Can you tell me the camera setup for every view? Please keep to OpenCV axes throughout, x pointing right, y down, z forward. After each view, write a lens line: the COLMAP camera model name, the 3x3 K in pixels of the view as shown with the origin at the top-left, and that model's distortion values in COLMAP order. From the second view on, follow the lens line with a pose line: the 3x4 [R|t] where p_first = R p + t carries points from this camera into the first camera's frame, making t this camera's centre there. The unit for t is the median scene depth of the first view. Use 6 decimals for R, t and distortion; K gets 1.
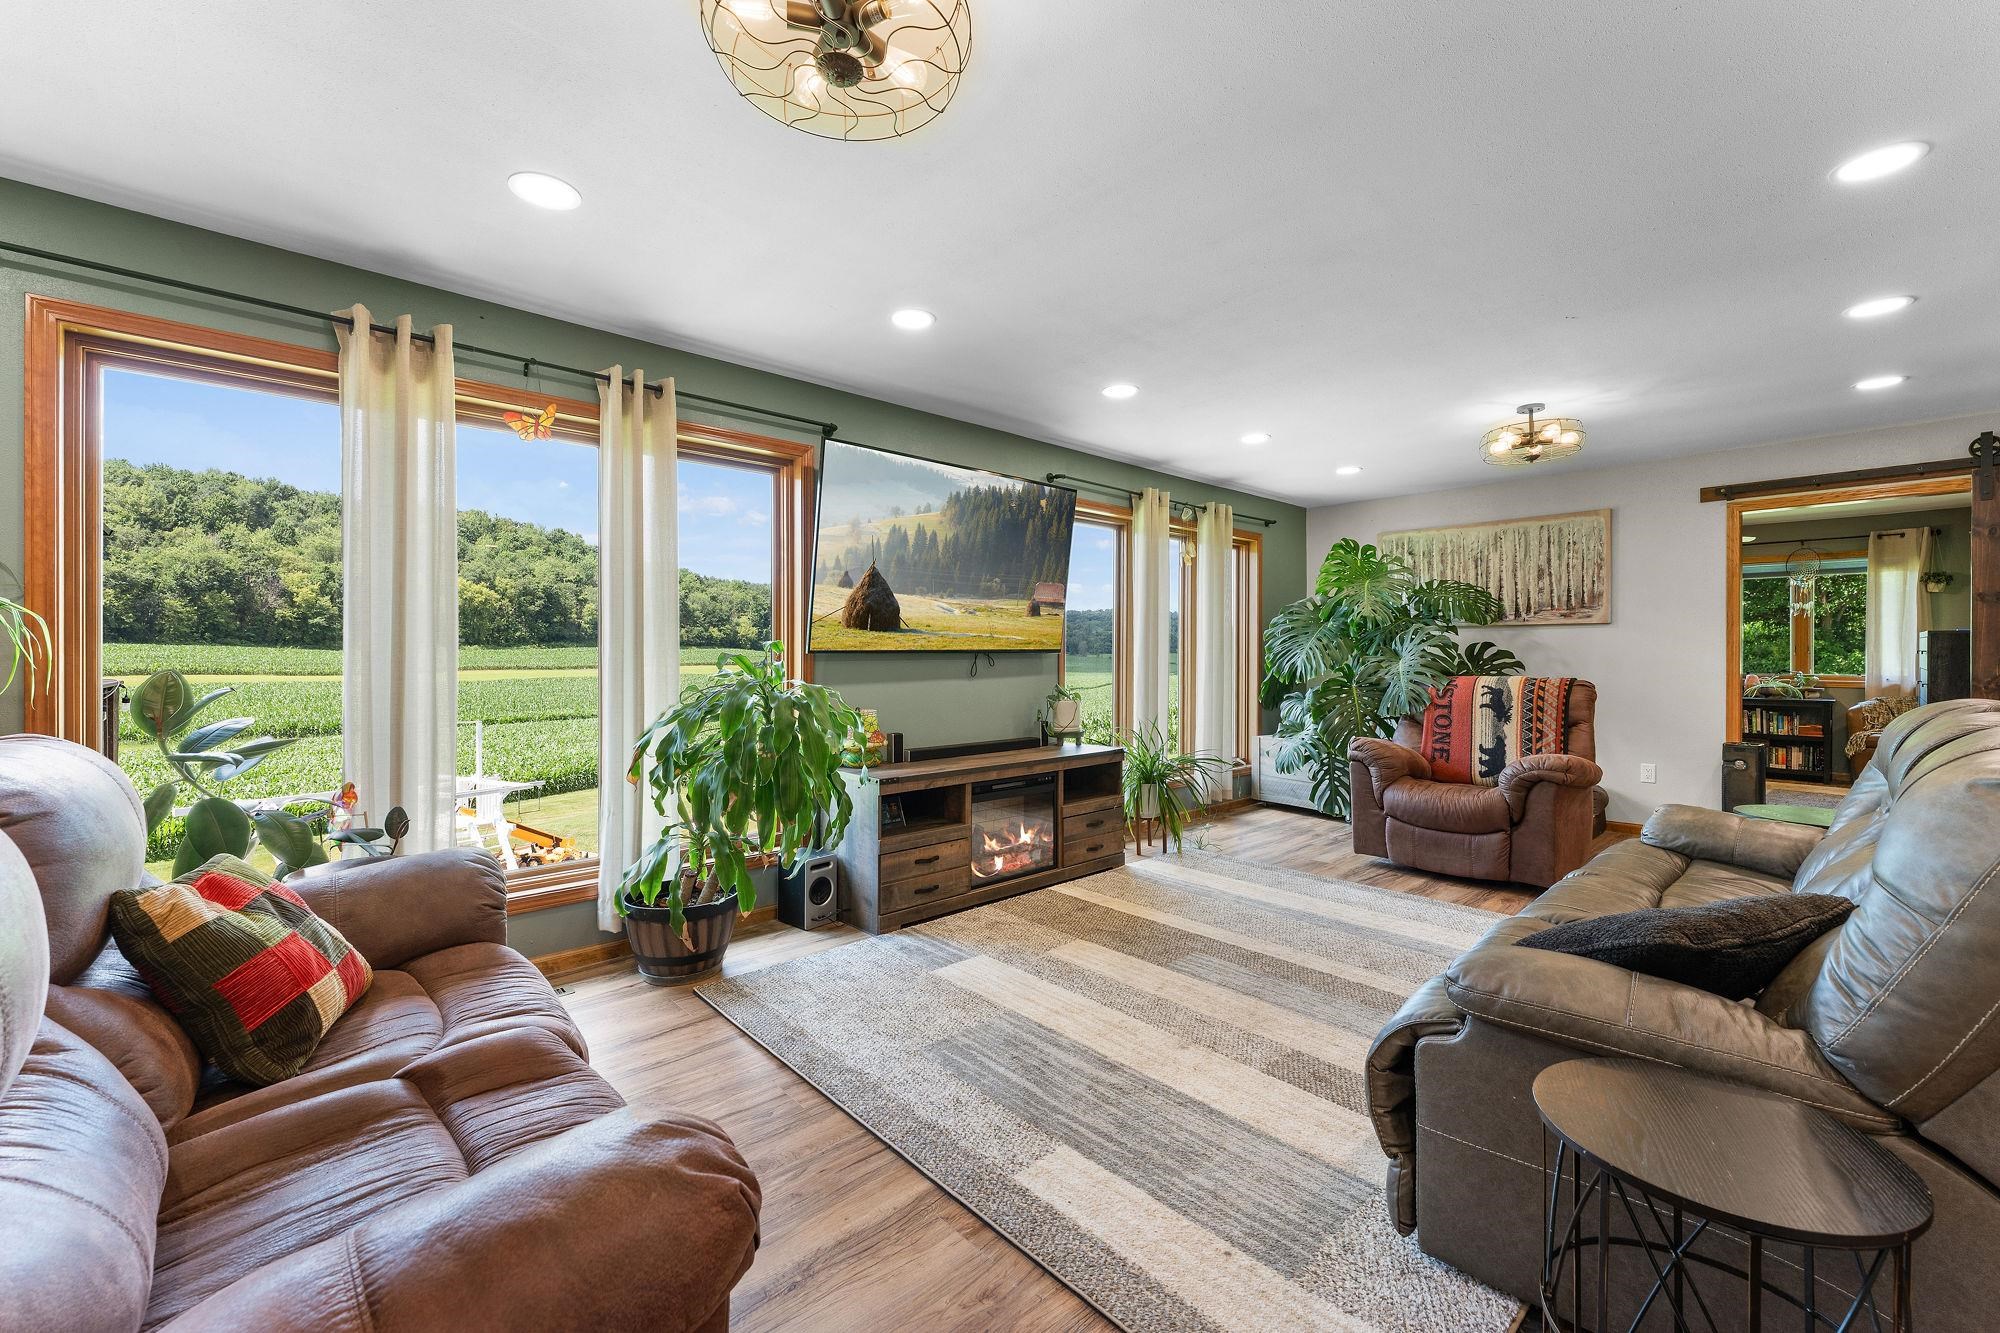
lens RADIAL K [[807.3, 0, 1006.3], [0, 807.3, 654.6], [0, 0, 1]] dist [-0.002203, -0.000172]
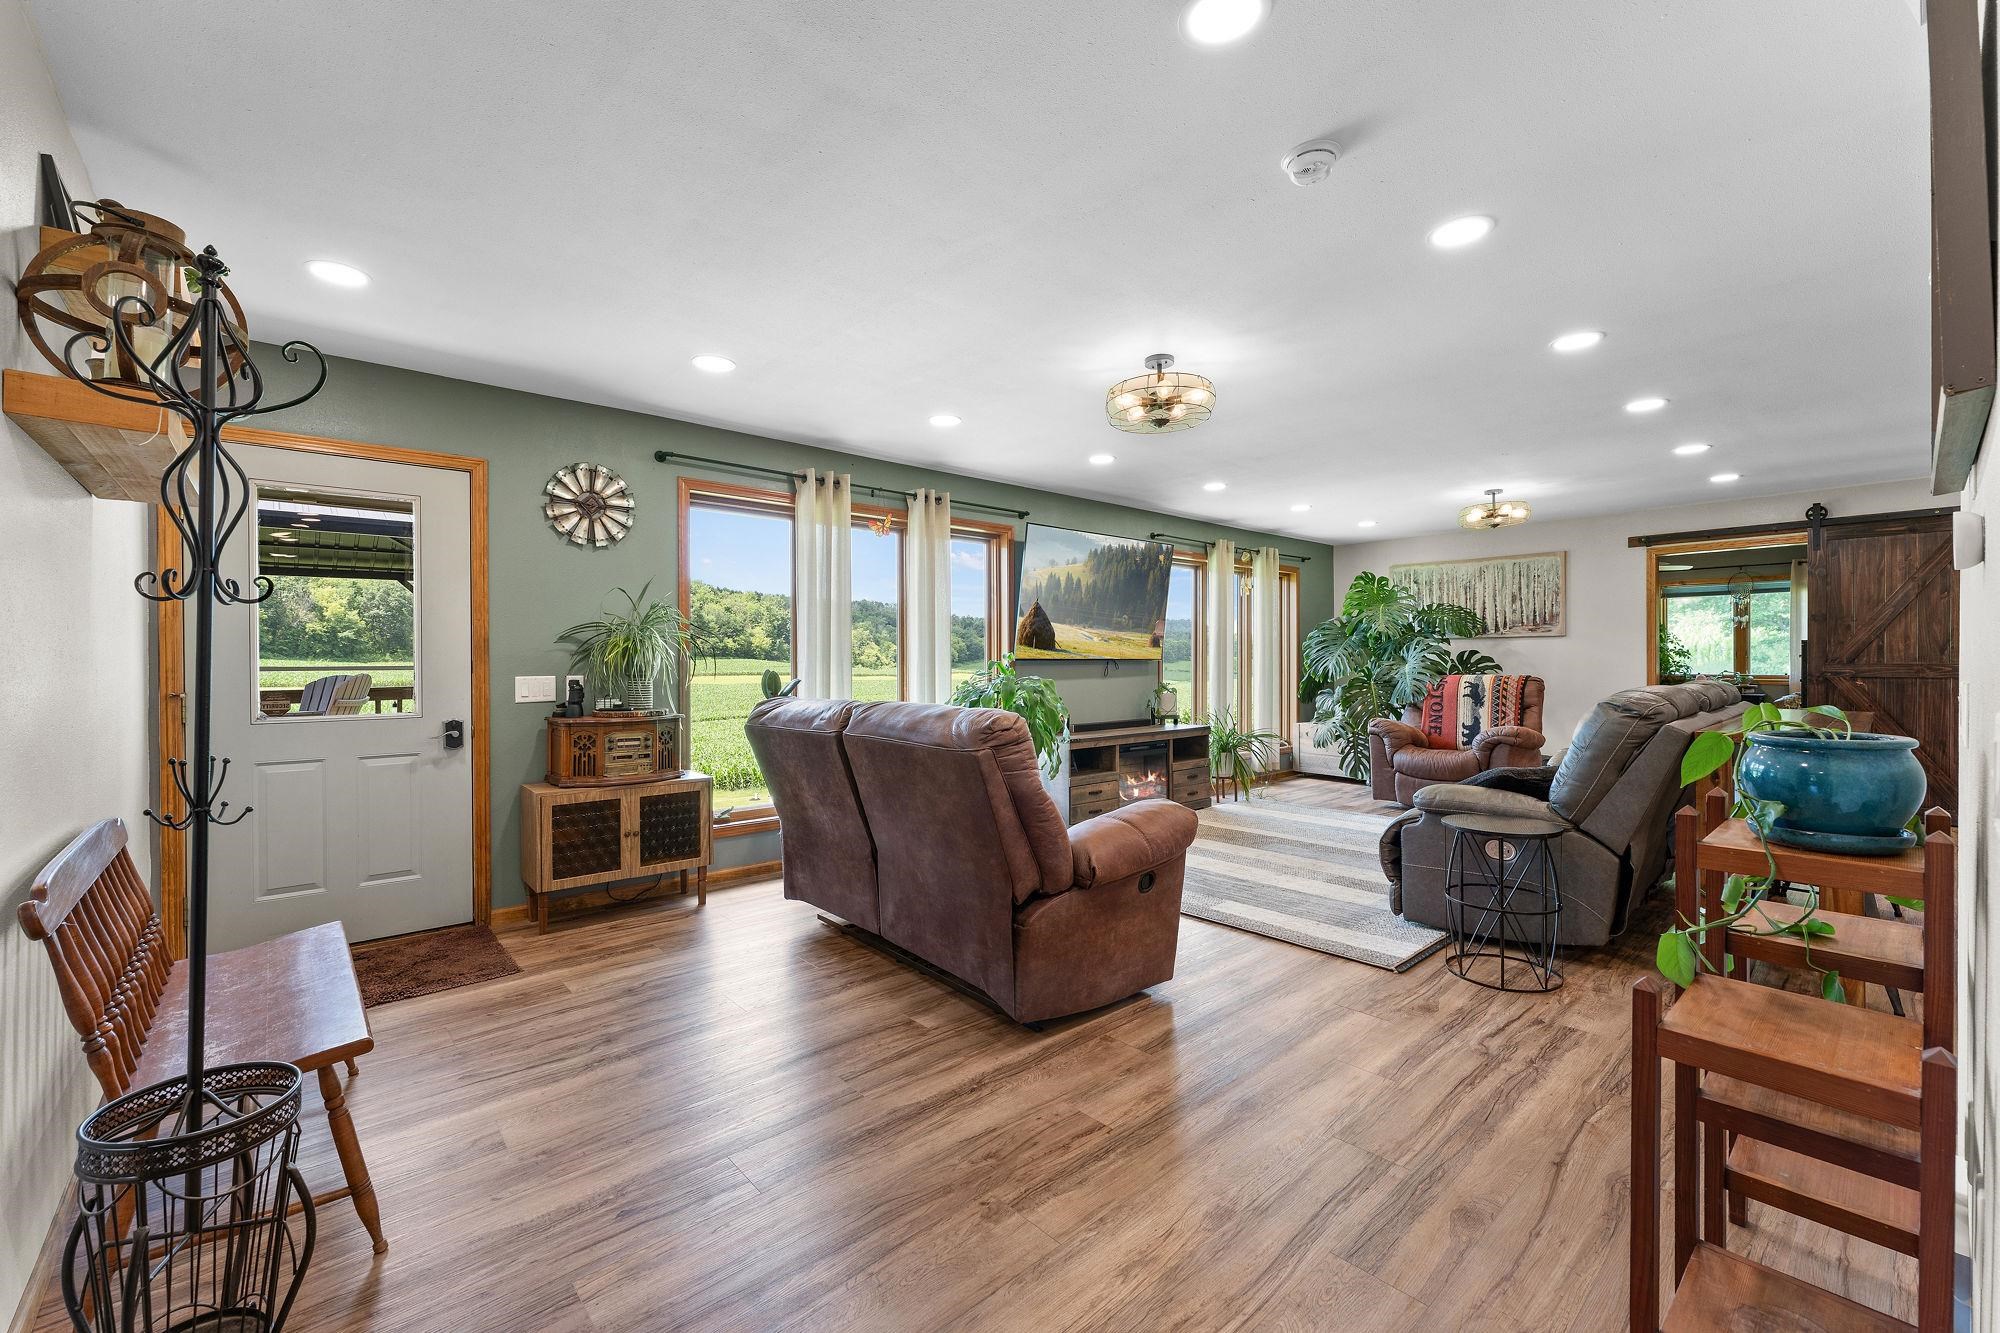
lens RADIAL K [[807.3, 0, 991.7], [0, 807.3, 665.6], [0, 0, 1]] dist [-0.002203, -0.000172]
pose [[0.999462, -0.004928, -0.032437, -0.210577], [0.004986, 0.999986, 0.001706, 0.004664], [0.032428, -0.001867, 0.999472, -0.483407]]
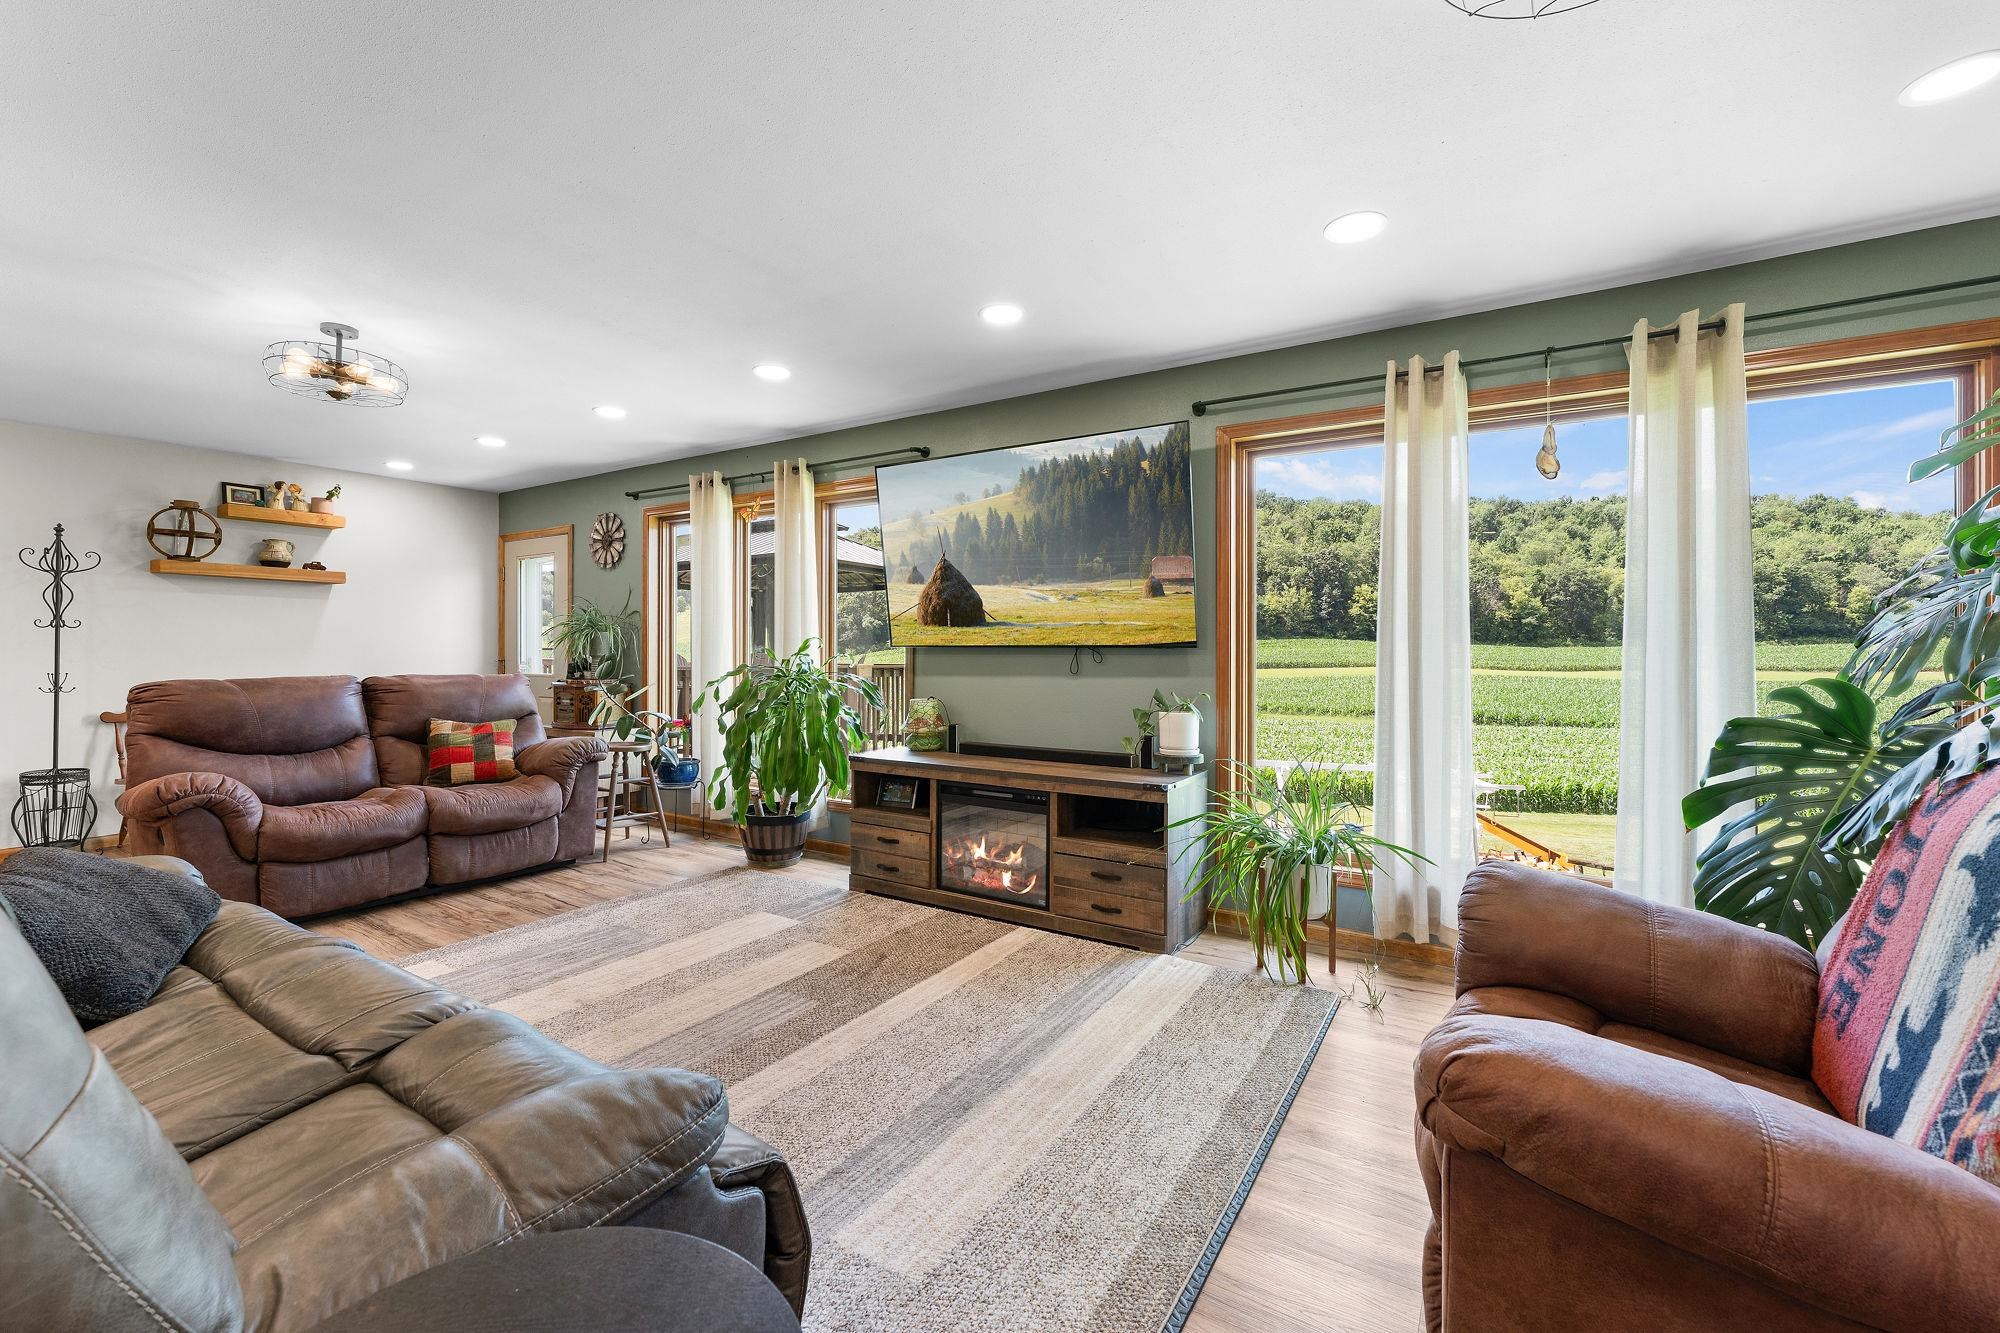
lens RADIAL K [[807.3, 0, 977.1], [0, 807.3, 649.5], [0, 0, 1]] dist [-0.002203, -0.000172]
pose [[0.260575, 0.002040, -0.965451, 0.819555], [-0.004822, 0.999988, 0.000812, 0.000756], [0.965442, 0.004444, 0.260582, 0.710136]]
